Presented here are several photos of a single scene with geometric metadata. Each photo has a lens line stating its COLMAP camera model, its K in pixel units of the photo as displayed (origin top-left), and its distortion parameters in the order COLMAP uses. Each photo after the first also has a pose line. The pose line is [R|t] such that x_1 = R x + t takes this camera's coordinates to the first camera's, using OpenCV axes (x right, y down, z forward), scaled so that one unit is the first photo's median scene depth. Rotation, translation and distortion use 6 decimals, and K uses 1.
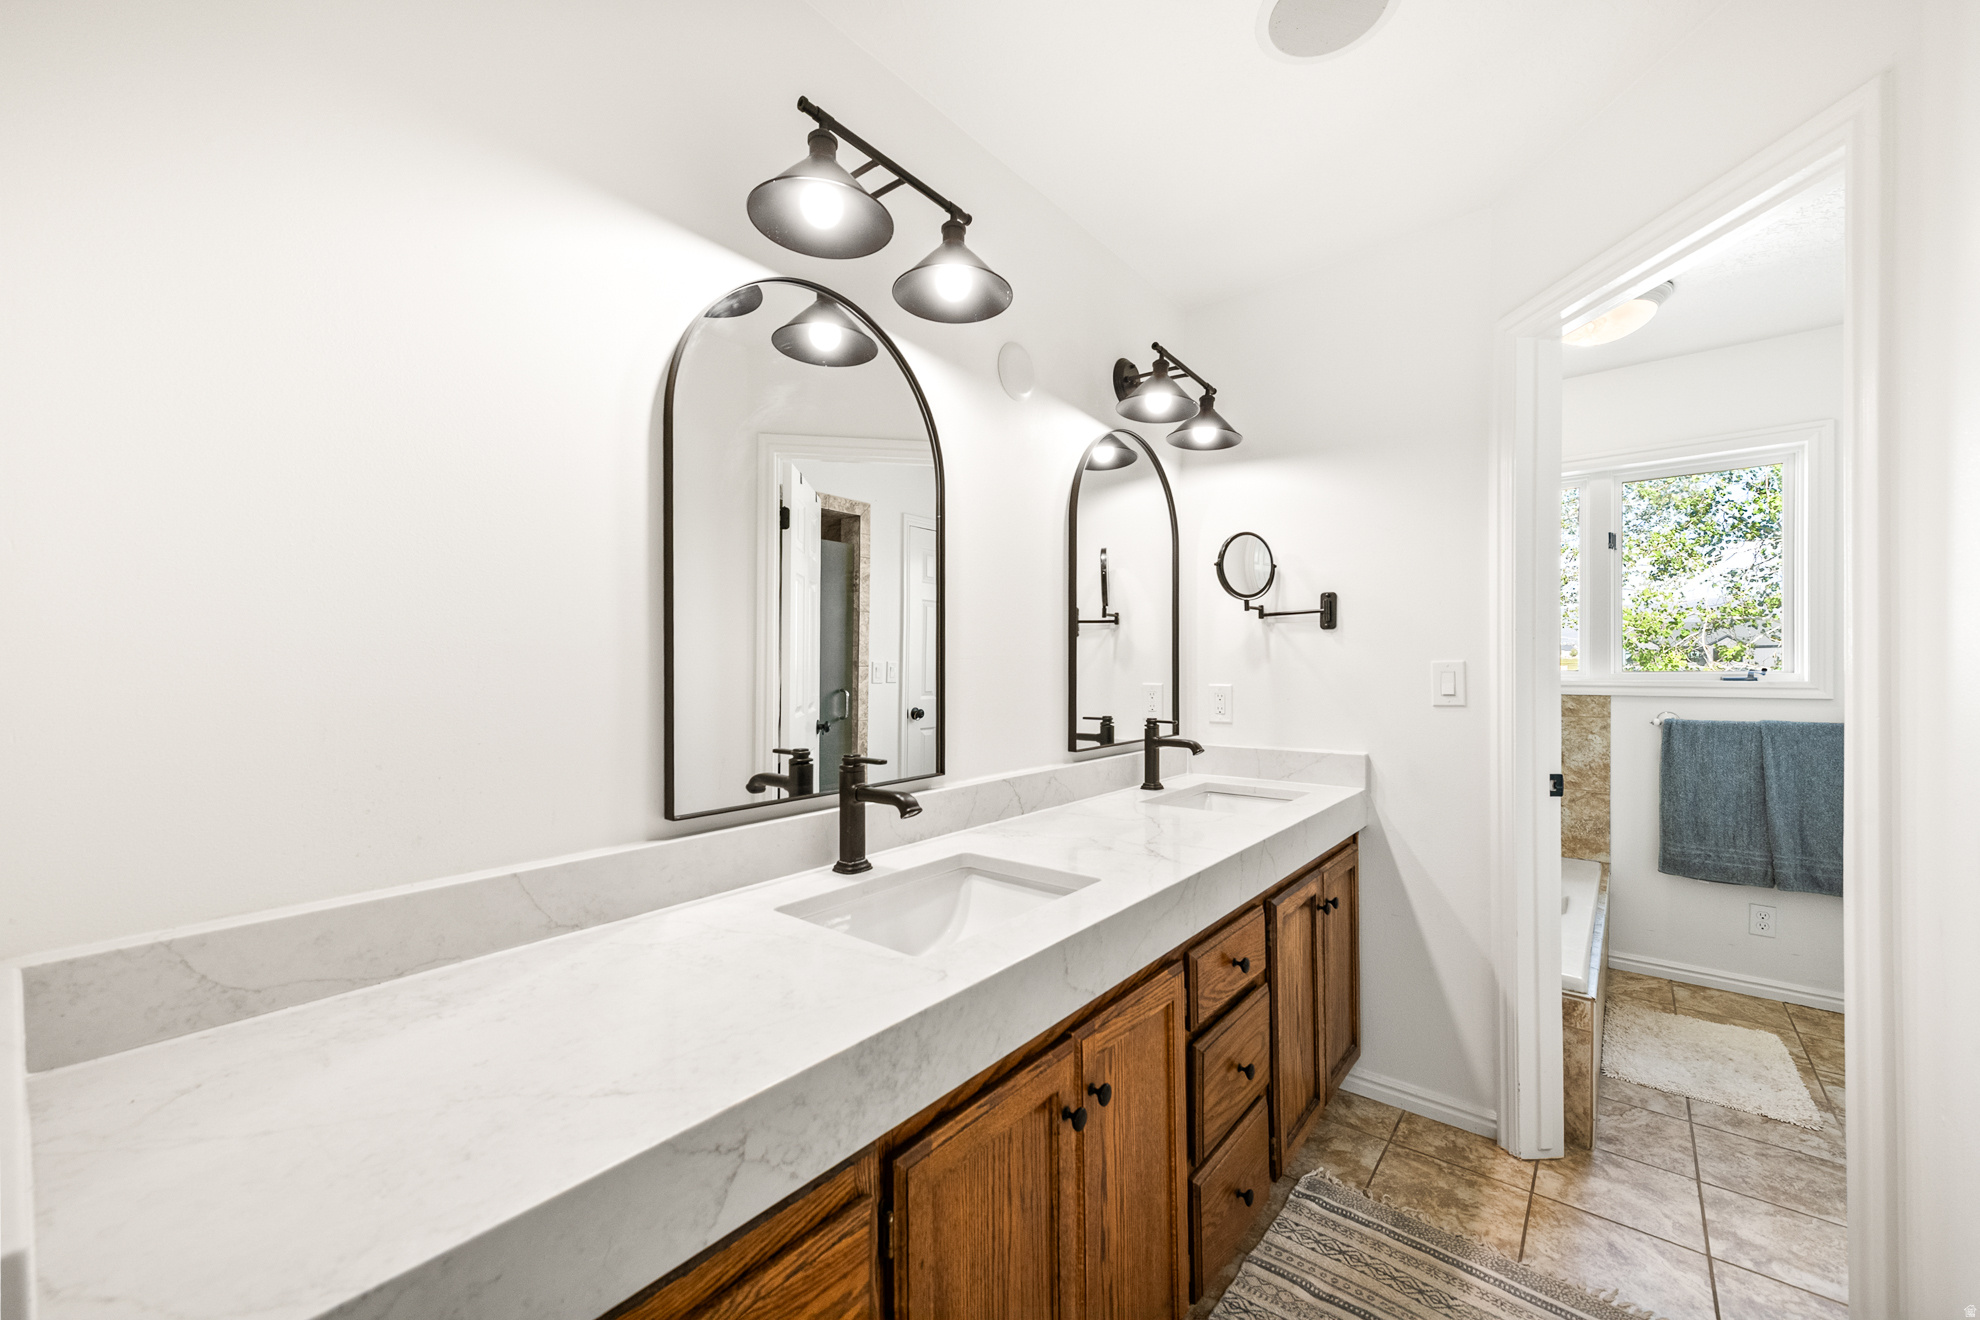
lens RADIAL K [[778.5, 0, 994.7], [0, 778.5, 644.6], [0, 0, 1]] dist [0.002926, 0.000346]
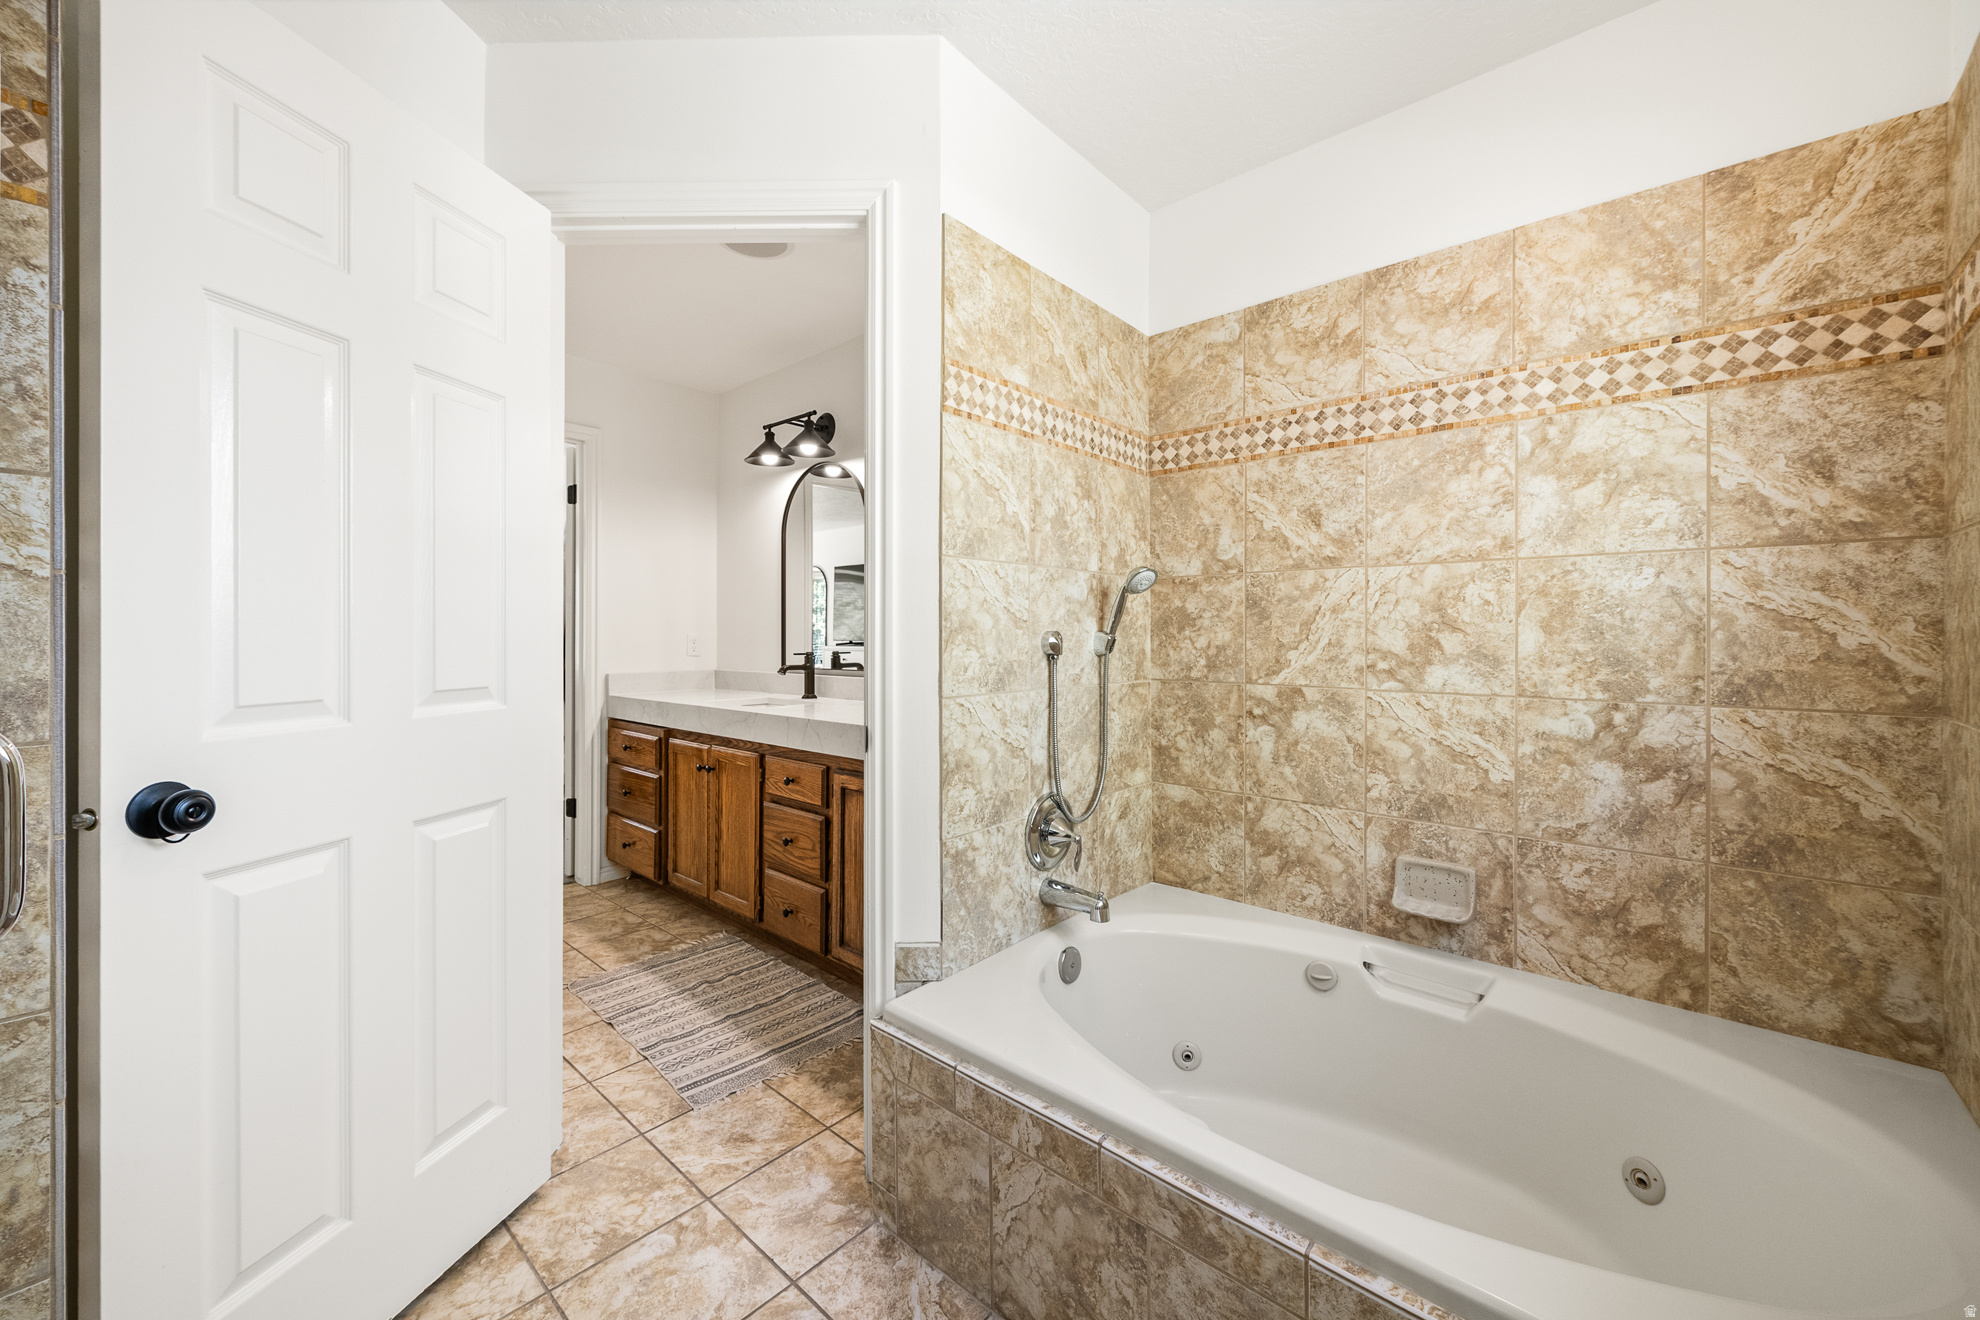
lens RADIAL K [[778.5, 0, 994.7], [0, 778.5, 644.6], [0, 0, 1]] dist [0.002926, 0.000346]
pose [[-0.045047, 0.006543, -0.998963, 1.745592], [0.001425, 0.999978, 0.006485, 0.072131], [0.998984, -0.001131, -0.045055, 1.309582]]
